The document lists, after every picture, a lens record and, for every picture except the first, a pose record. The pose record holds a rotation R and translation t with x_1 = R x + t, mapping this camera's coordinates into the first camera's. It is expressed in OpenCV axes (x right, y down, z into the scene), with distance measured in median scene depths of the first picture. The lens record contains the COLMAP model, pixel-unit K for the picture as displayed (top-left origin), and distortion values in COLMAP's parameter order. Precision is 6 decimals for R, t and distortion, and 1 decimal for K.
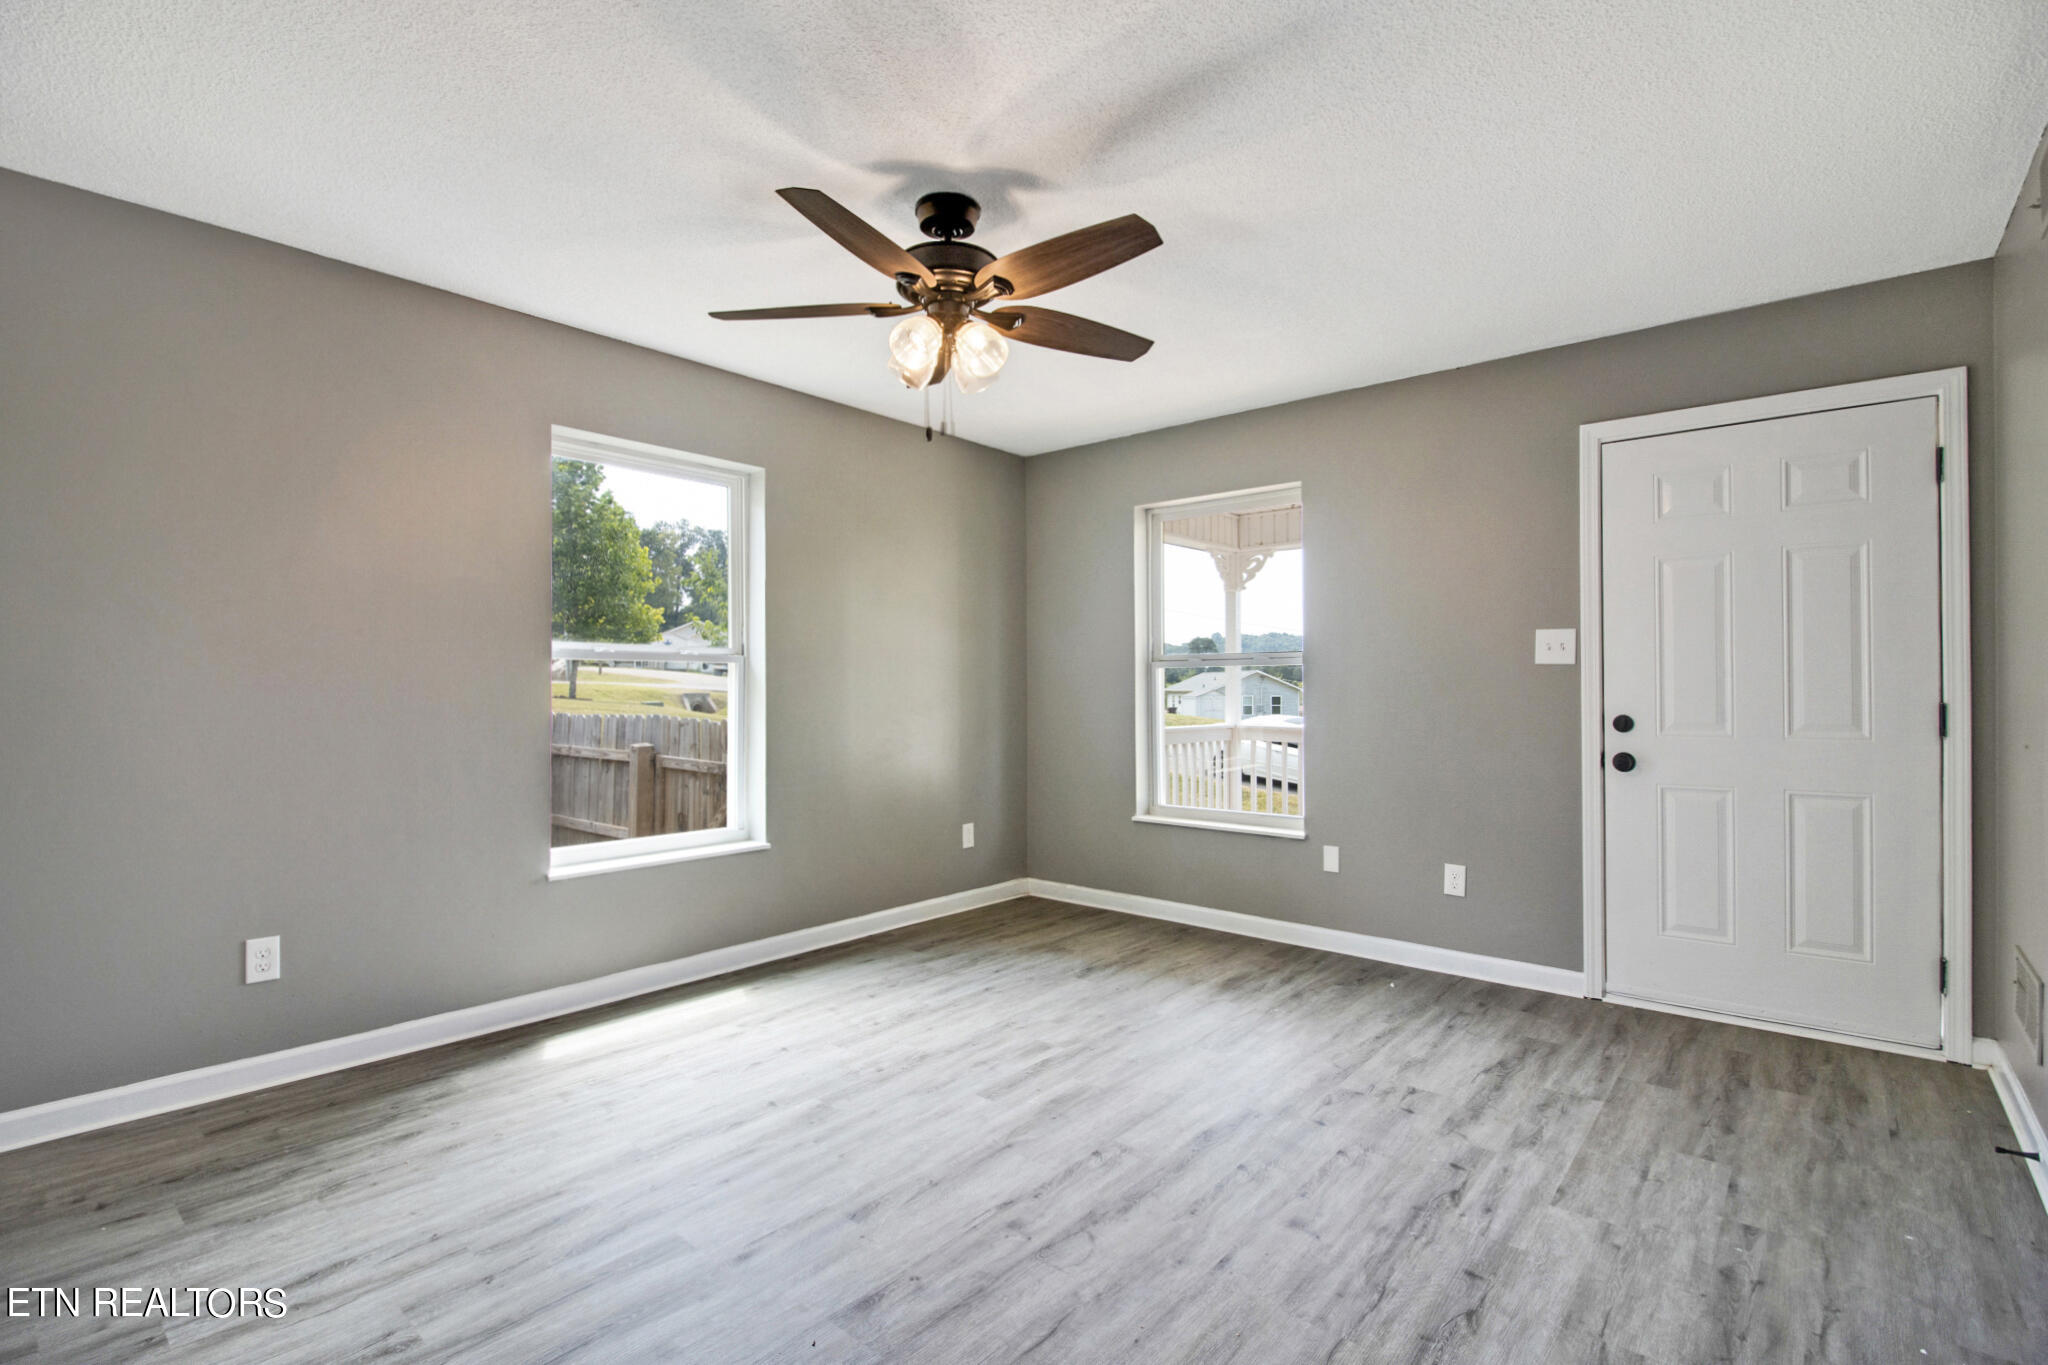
lens RADIAL K [[943.9, 0, 1006.8], [0, 943.9, 686.0], [0, 0, 1]] dist [-0.000193, -0.009837]
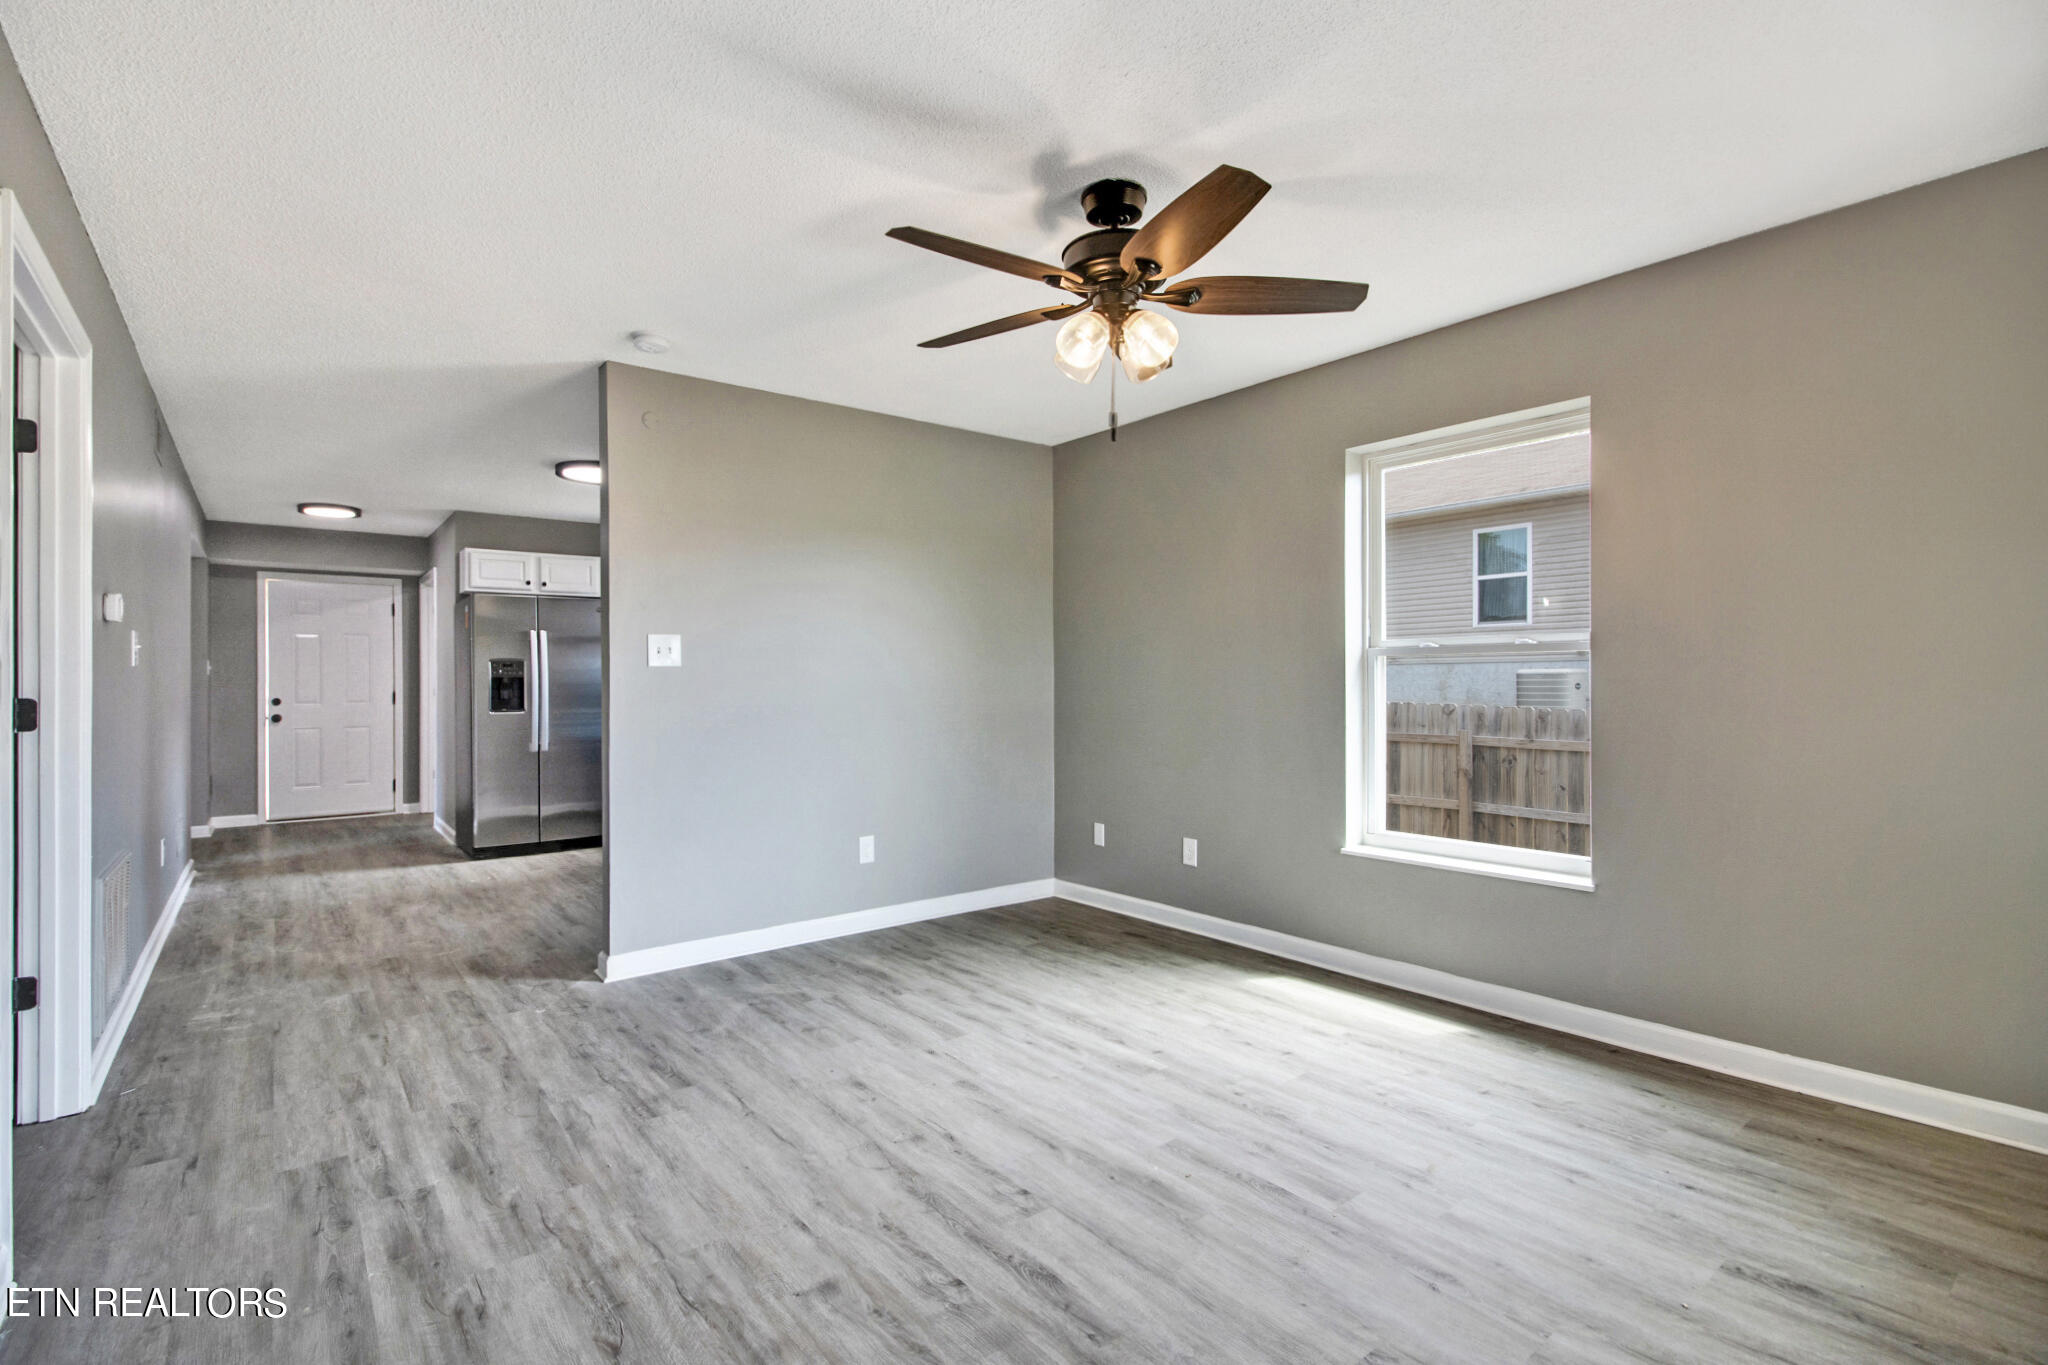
lens RADIAL K [[943.9, 0, 1012.2], [0, 943.9, 679.8], [0, 0, 1]] dist [-0.000193, -0.009837]
pose [[-0.187584, -0.006923, -0.982224, 0.917494], [0.006651, 0.999943, -0.008318, 0.006658], [0.982226, -0.008093, -0.187527, 1.071105]]
